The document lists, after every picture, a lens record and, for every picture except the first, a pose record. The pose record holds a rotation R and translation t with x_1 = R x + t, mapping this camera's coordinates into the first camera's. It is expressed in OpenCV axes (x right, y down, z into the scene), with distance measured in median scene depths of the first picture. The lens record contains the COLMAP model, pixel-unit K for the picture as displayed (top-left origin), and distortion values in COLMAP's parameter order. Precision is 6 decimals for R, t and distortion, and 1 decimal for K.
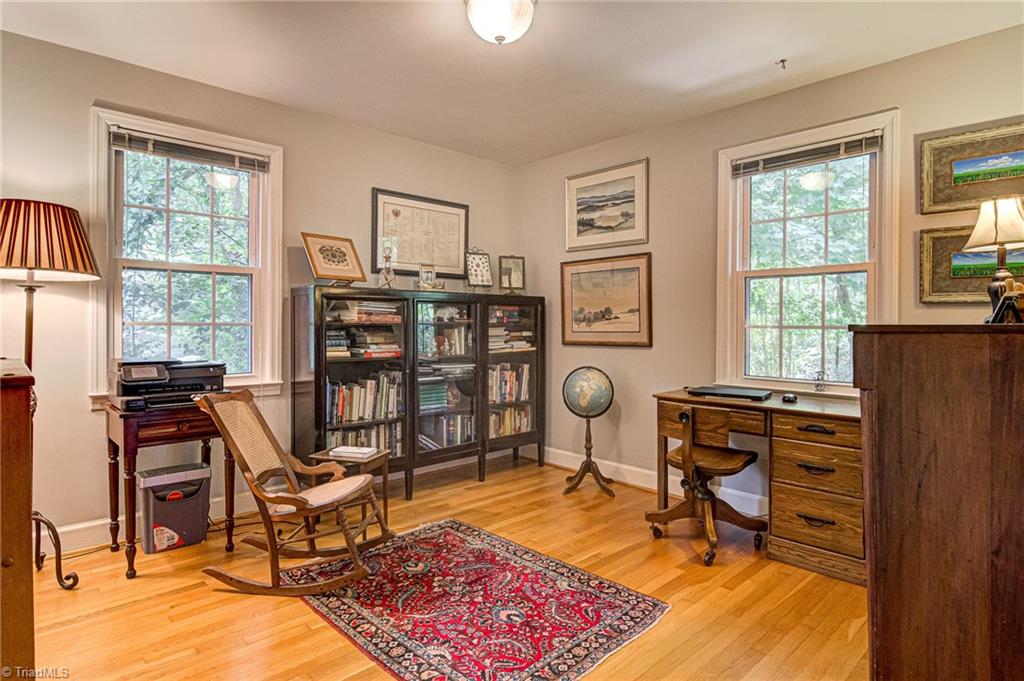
lens RADIAL K [[551.9, 0, 512.2], [0, 551.9, 333.5], [0, 0, 1]] dist [0.001020, 0.000282]
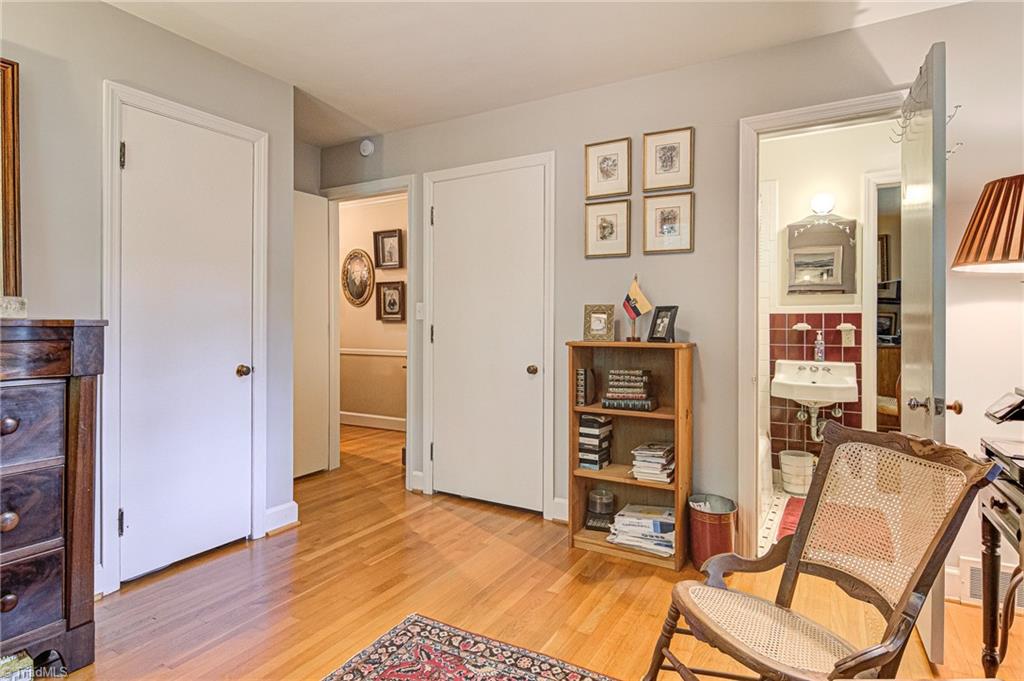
lens RADIAL K [[551.9, 0, 513.2], [0, 551.9, 334.5], [0, 0, 1]] dist [0.001020, 0.000282]
pose [[-0.958469, -0.004186, -0.285166, 0.092837], [-0.007858, 0.999900, 0.011732, -0.012047], [0.285089, 0.013486, -0.958406, 1.984651]]
